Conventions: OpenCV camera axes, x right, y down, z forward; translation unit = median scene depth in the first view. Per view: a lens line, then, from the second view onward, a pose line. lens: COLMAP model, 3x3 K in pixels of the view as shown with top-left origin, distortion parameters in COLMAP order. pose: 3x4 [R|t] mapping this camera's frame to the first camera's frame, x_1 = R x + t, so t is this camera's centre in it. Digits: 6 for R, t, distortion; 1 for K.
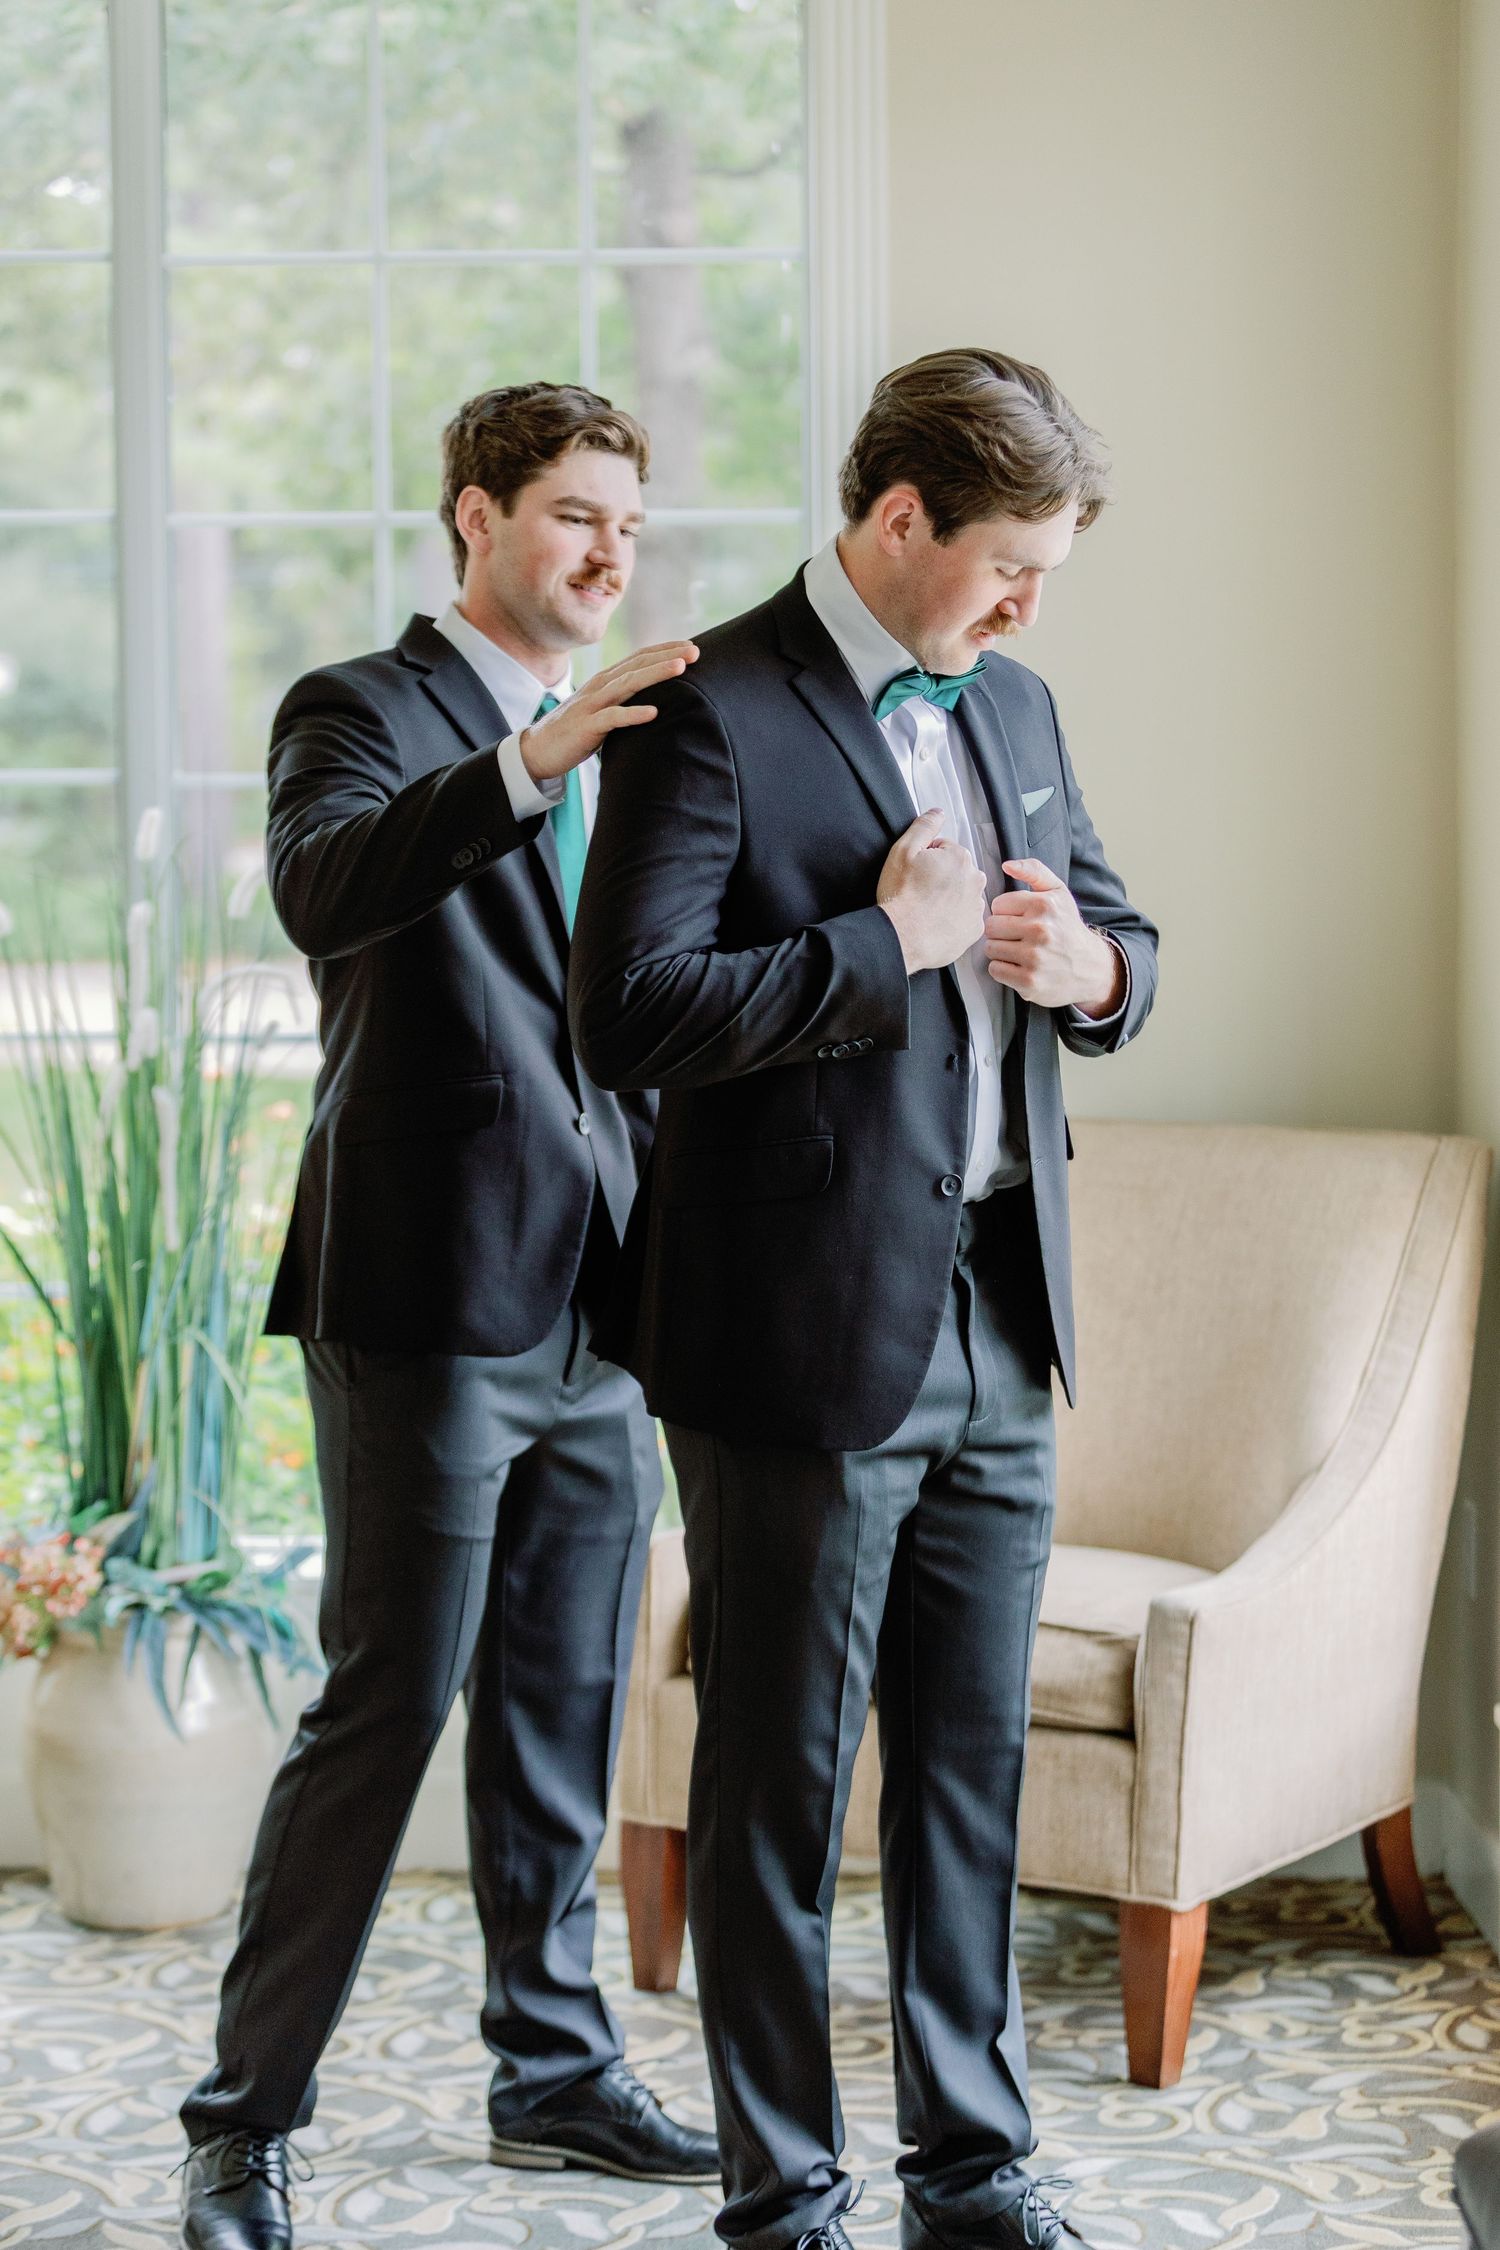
lens RADIAL K [[4828.8, 0, 750.0], [0, 4828.8, 1125.0], [0, 0, 1]] dist [0.011589, 0.520154]
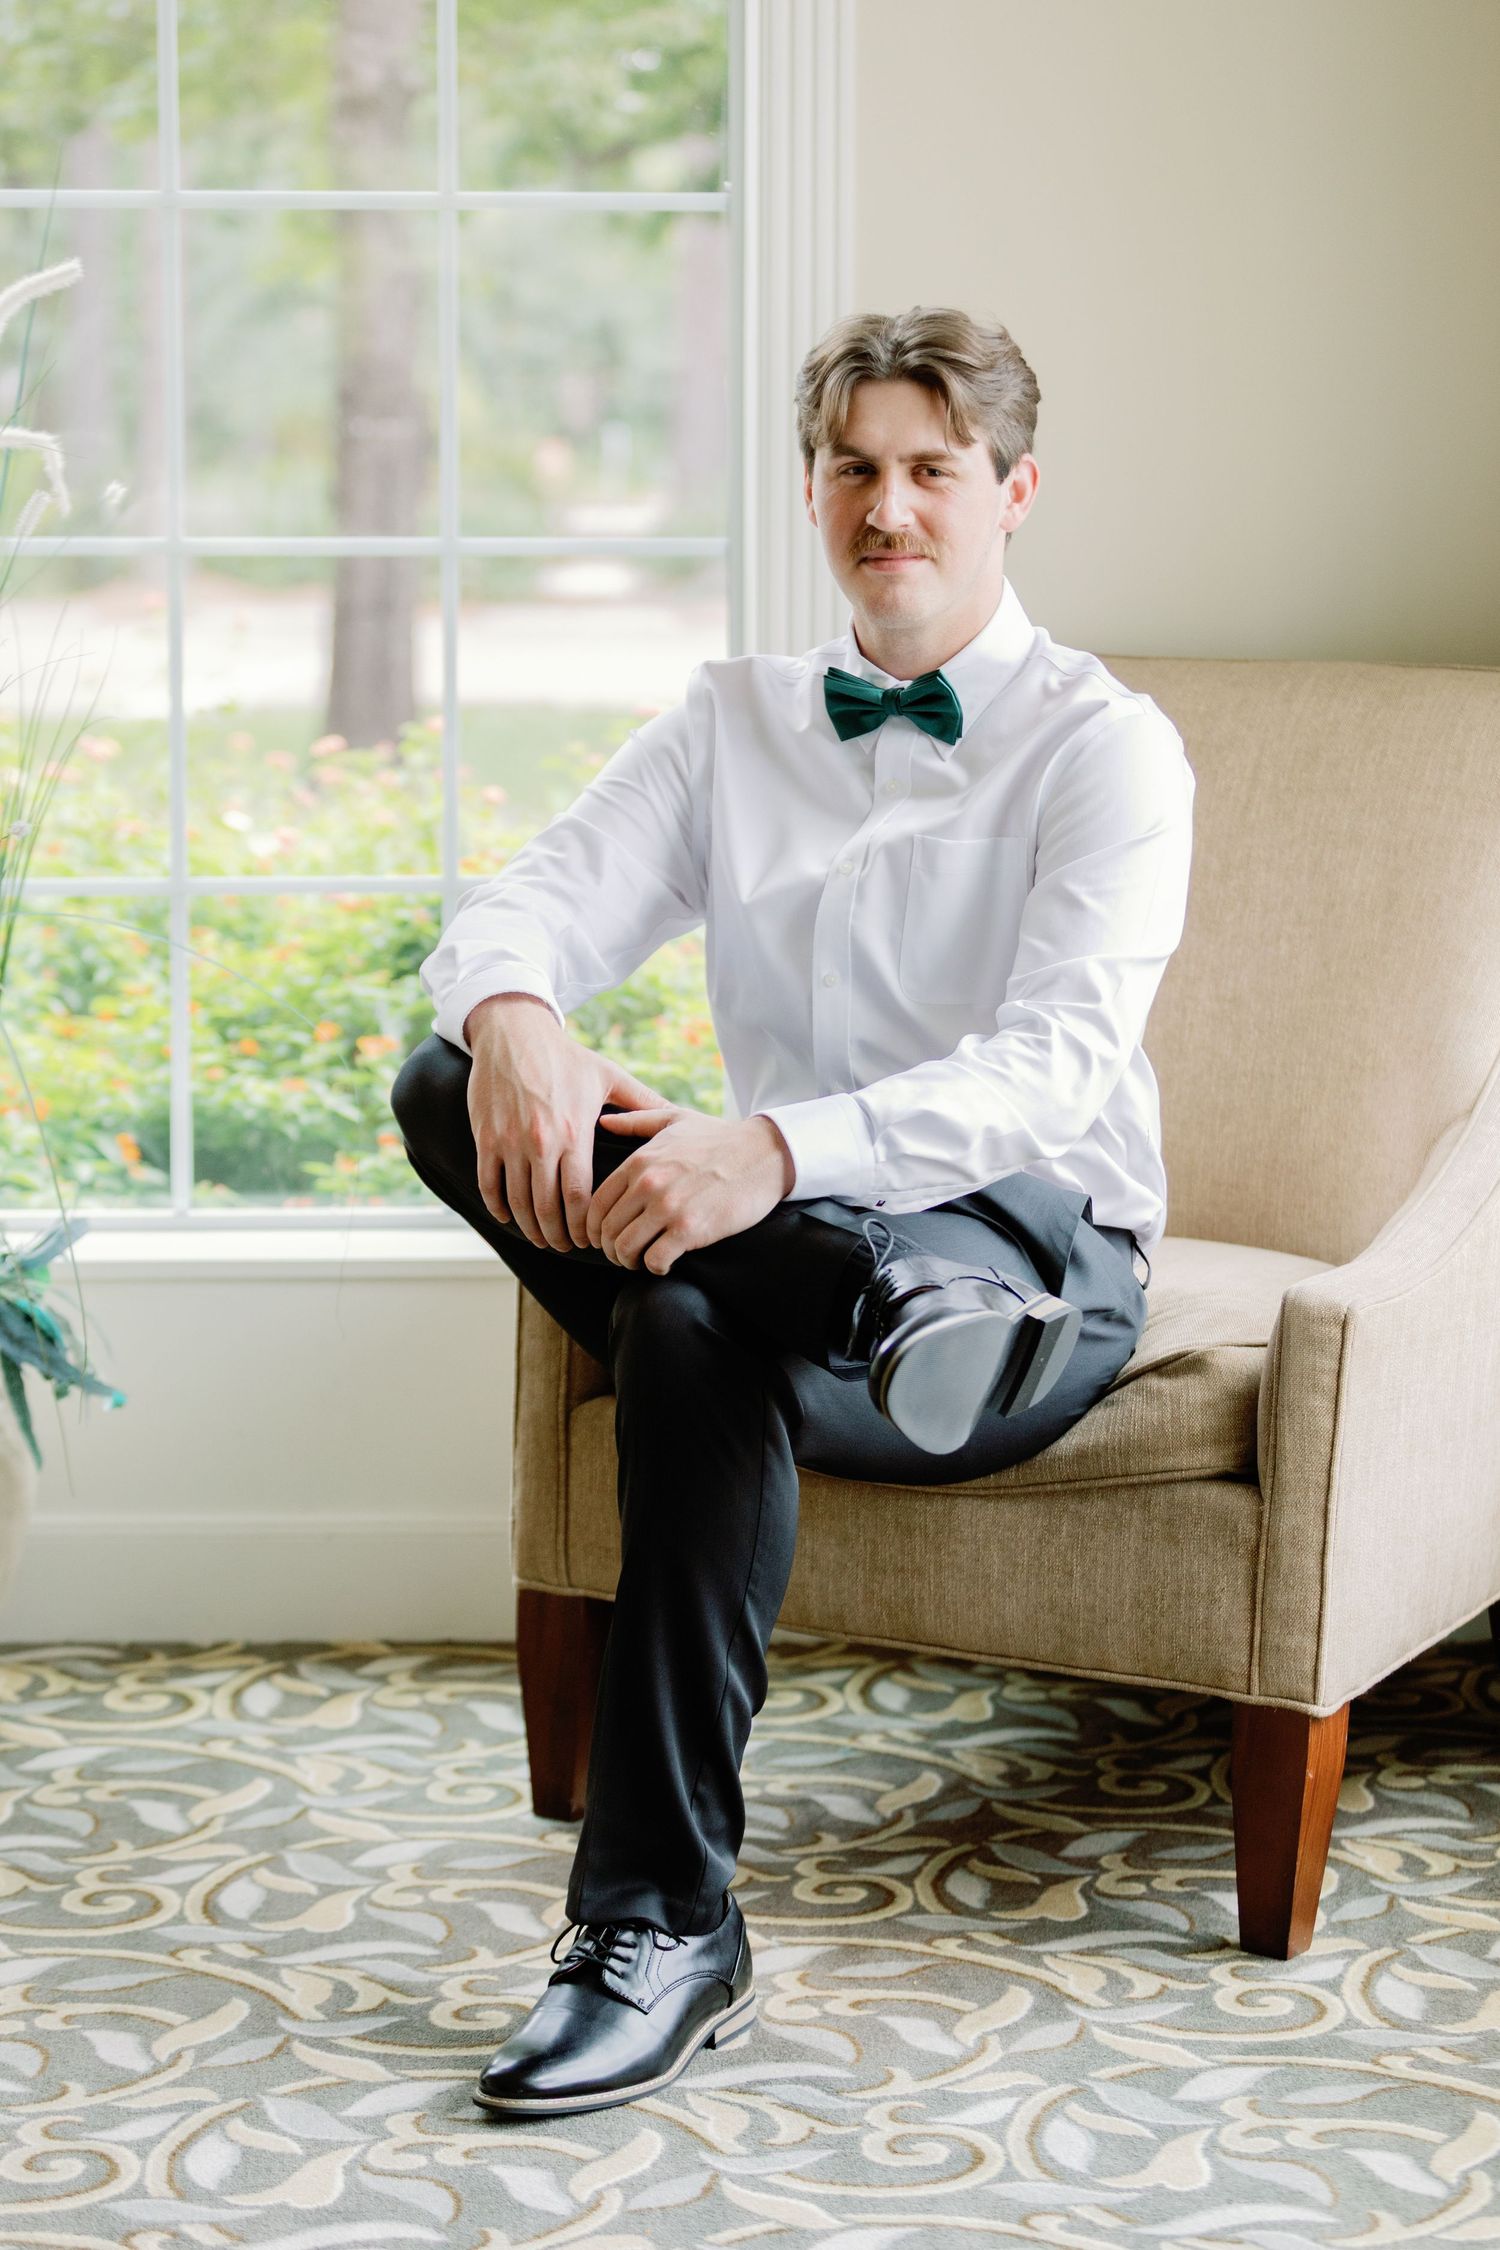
lens RADIAL K [[4828.8, 0, 750.0], [0, 4828.8, 1125.0], [0, 0, 1]] dist [0.011589, 0.520154]
pose [[0.997233, -0.000671, 0.074334, -0.049955], [-0.004281, 0.997781, 0.066445, 0.025549], [-0.074214, -0.066579, 0.995017, 0.286568]]
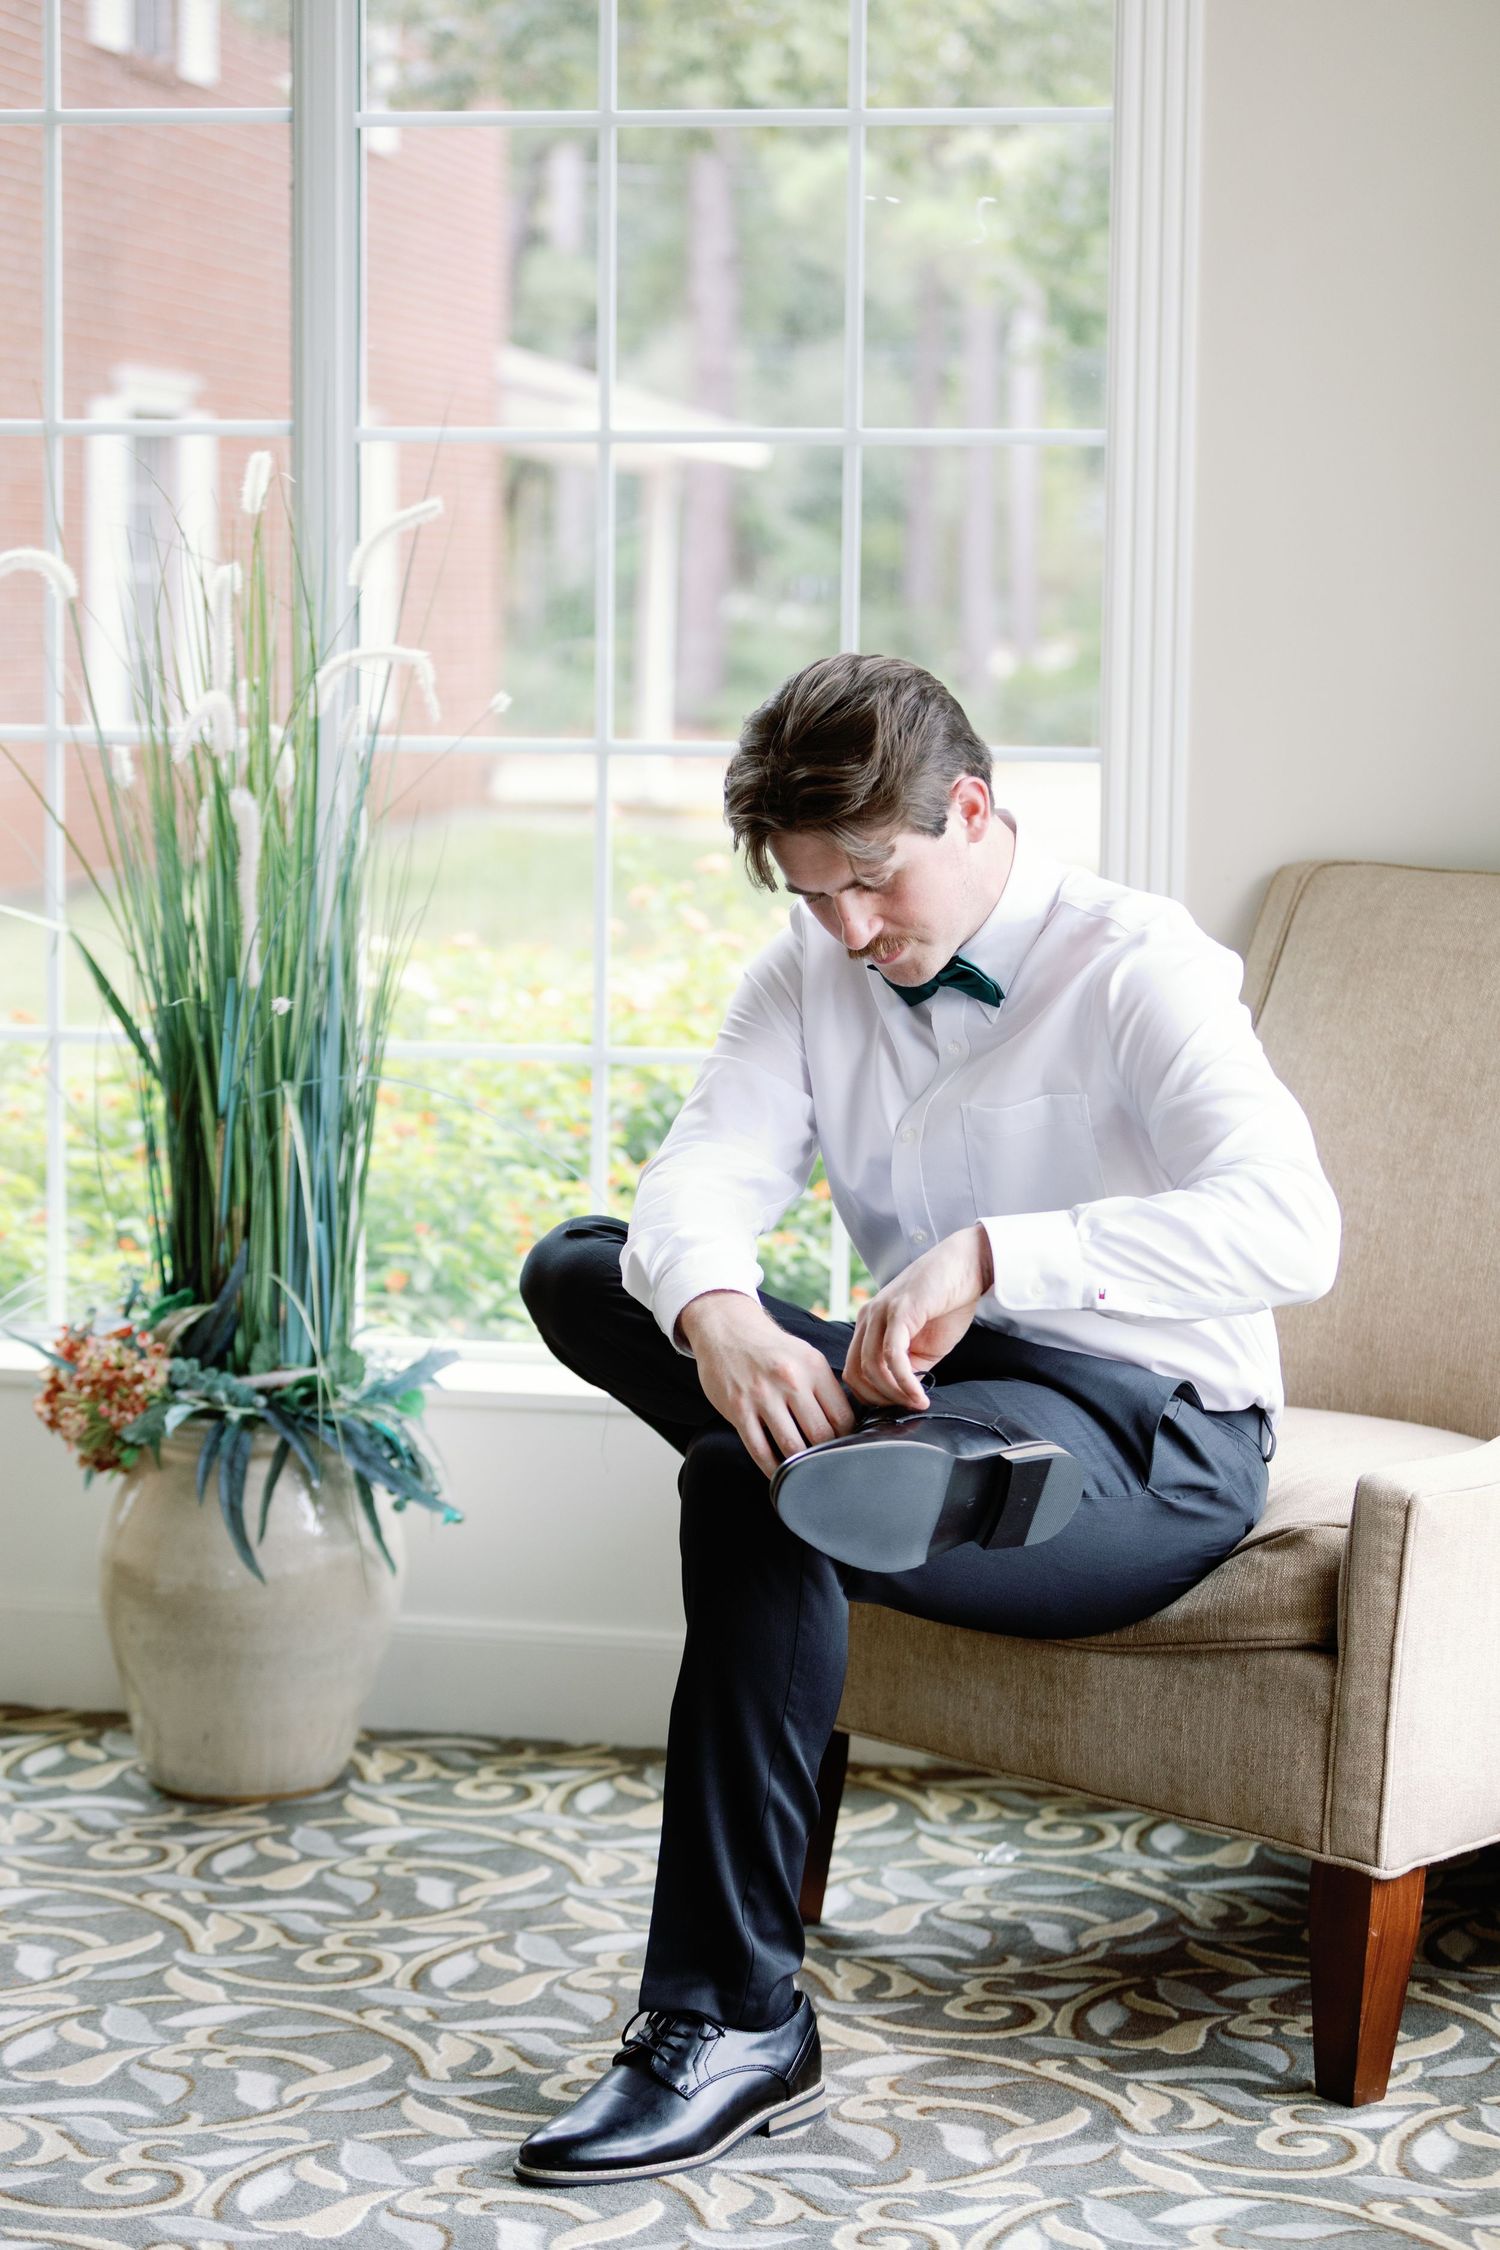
lens RADIAL K [[4828.8, 0, 750.0], [0, 4828.8, 1125.0], [0, 0, 1]] dist [0.011589, 0.520154]
pose [[0.983209, 0.039523, -0.178152, 0.121203], [-0.031979, 0.998474, 0.045022, 0.010473], [0.179660, -0.038569, 0.982972, 0.224773]]
